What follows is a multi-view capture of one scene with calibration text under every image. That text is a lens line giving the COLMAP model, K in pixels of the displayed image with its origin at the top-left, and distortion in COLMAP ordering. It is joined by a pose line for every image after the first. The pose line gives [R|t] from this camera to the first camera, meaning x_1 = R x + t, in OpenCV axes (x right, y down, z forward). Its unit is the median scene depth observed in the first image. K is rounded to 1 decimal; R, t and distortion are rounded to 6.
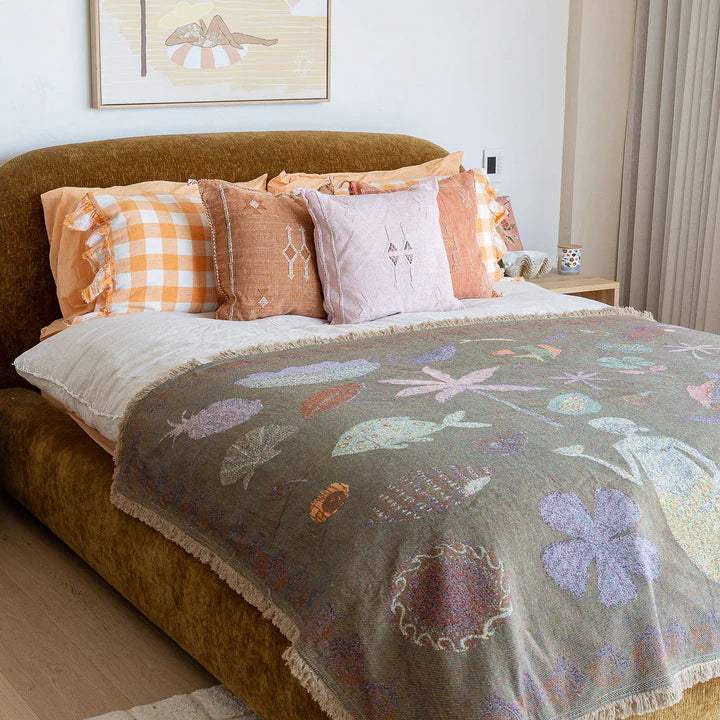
lens RADIAL K [[1470.3, 0, 357.6], [0, 1470.3, 335.7], [0, 0, 1]] dist [-0.077424, 0.062567]
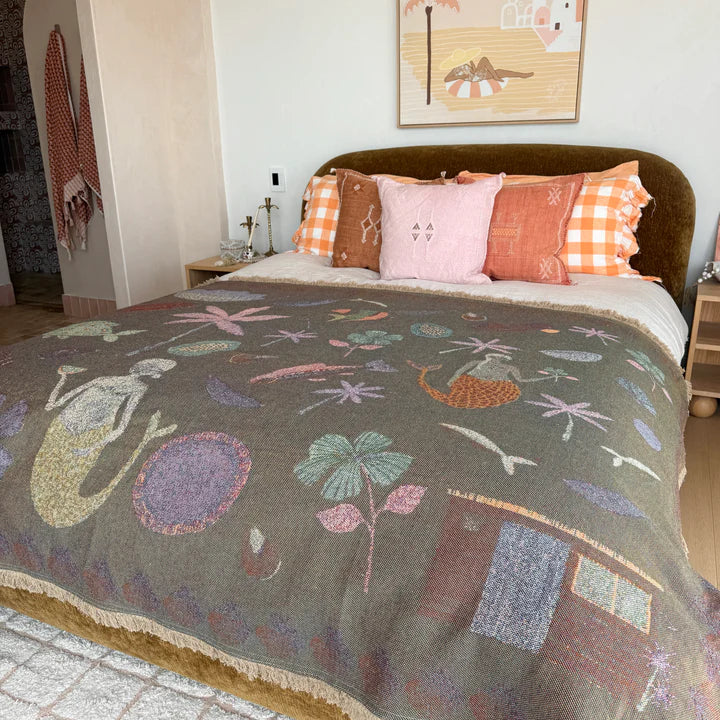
lens RADIAL K [[697.9, 0, 306.5], [0, 697.9, 359.8], [0, 0, 1]] dist [0.086235, -0.148530]
pose [[0.543691, 0.240986, -0.803944, 0.491465], [-0.150217, 0.970364, 0.189283, -0.047988], [0.825733, 0.017855, 0.563778, 0.568505]]
